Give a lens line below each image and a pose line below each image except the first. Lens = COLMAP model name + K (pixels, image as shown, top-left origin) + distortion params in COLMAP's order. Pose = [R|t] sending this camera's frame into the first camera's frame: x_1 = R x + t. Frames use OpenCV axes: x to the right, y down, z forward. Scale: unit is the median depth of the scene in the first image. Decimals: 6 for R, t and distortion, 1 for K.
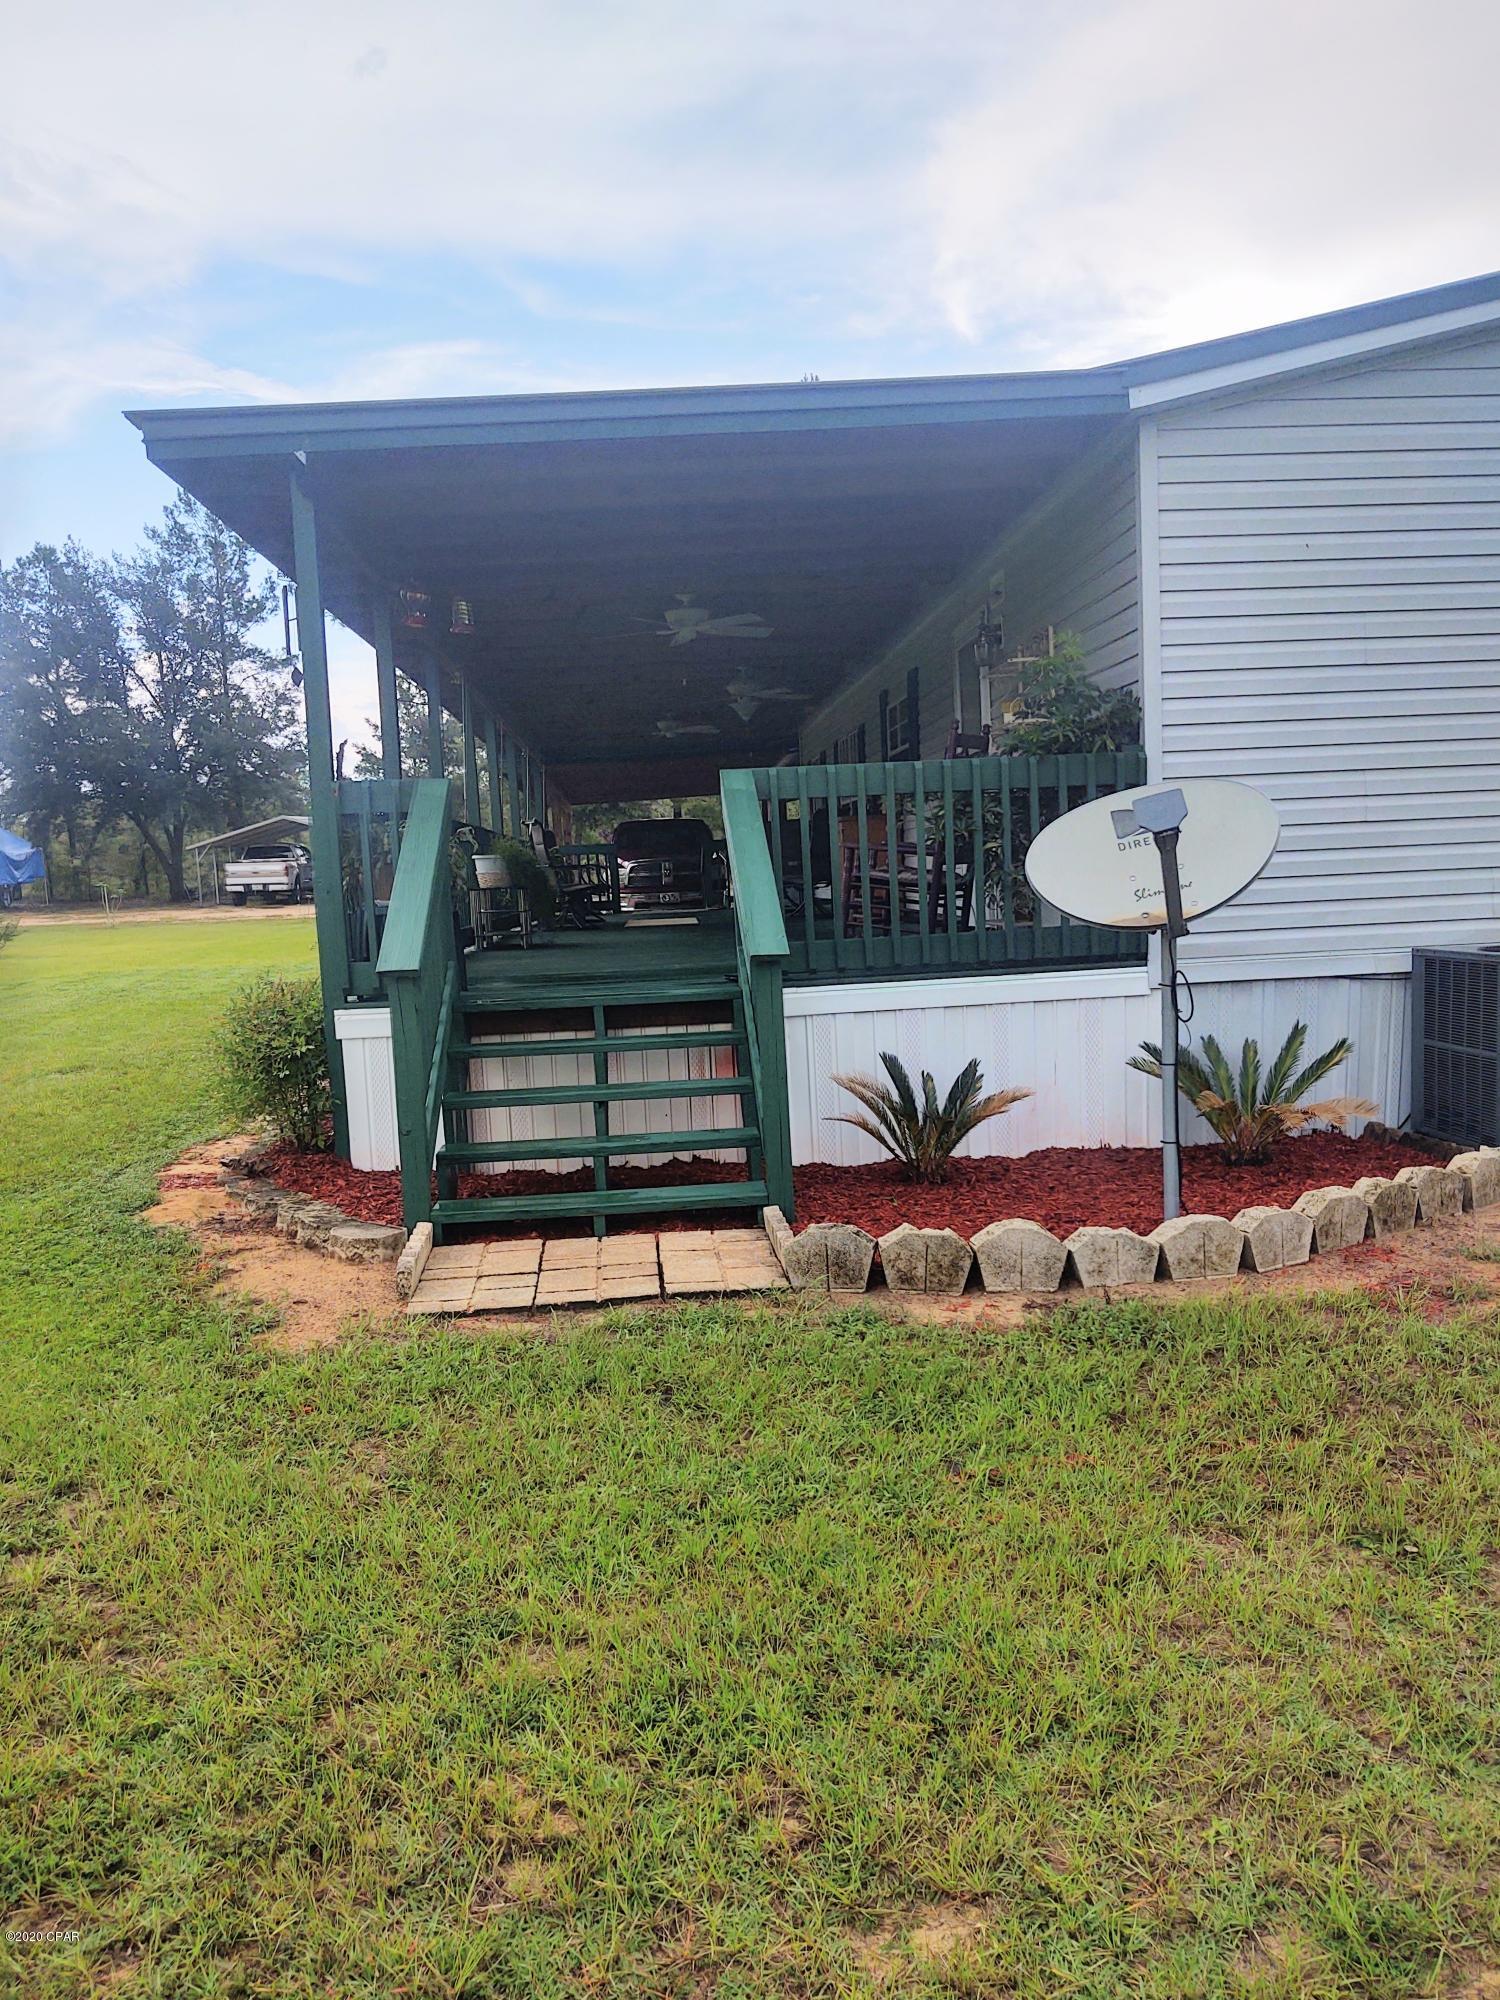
lens RADIAL K [[1522.4, 0, 749.6], [0, 1522.4, 1001.1], [0, 0, 1]] dist [-0.025654, 0.005407]
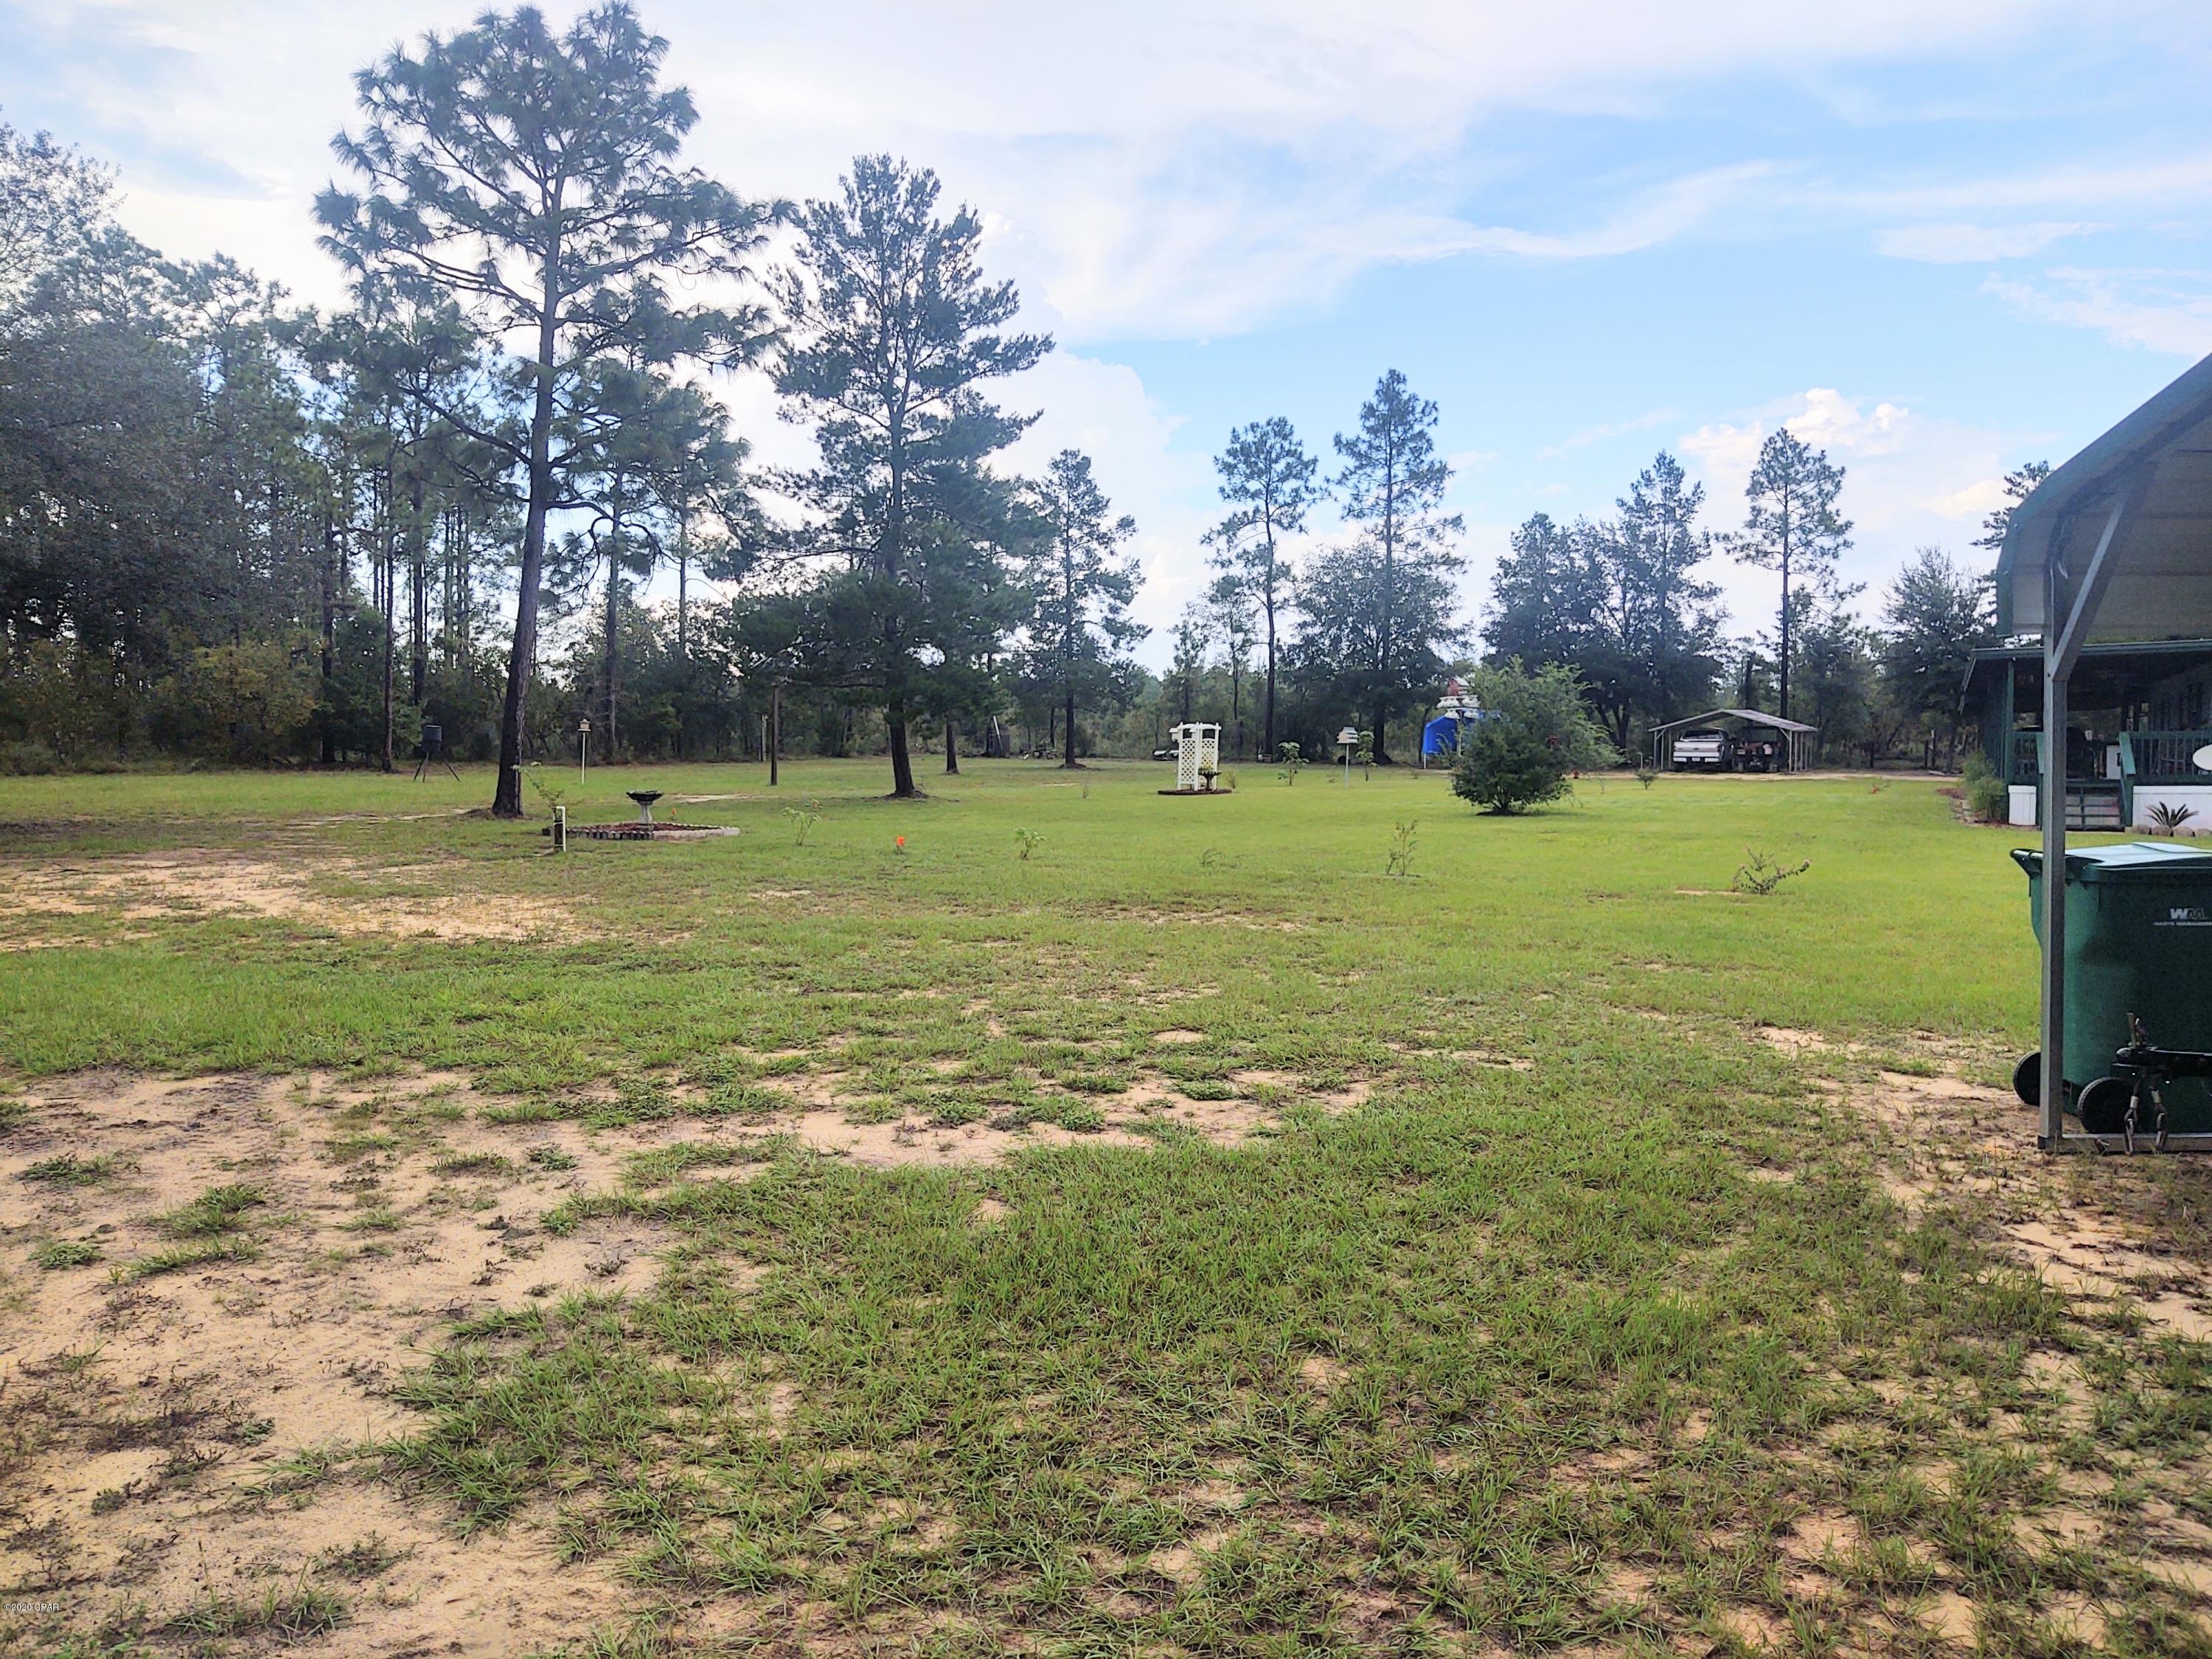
lens RADIAL K [[1683.7, 0, 1106.2], [0, 1683.7, 828.0], [0, 0, 1]] dist [-0.025654, 0.005407]
pose [[0.864805, 0.063942, -0.498020, -0.016360], [-0.084007, 0.996303, -0.017959, 0.056355], [0.495031, 0.057368, 0.866979, -0.557346]]
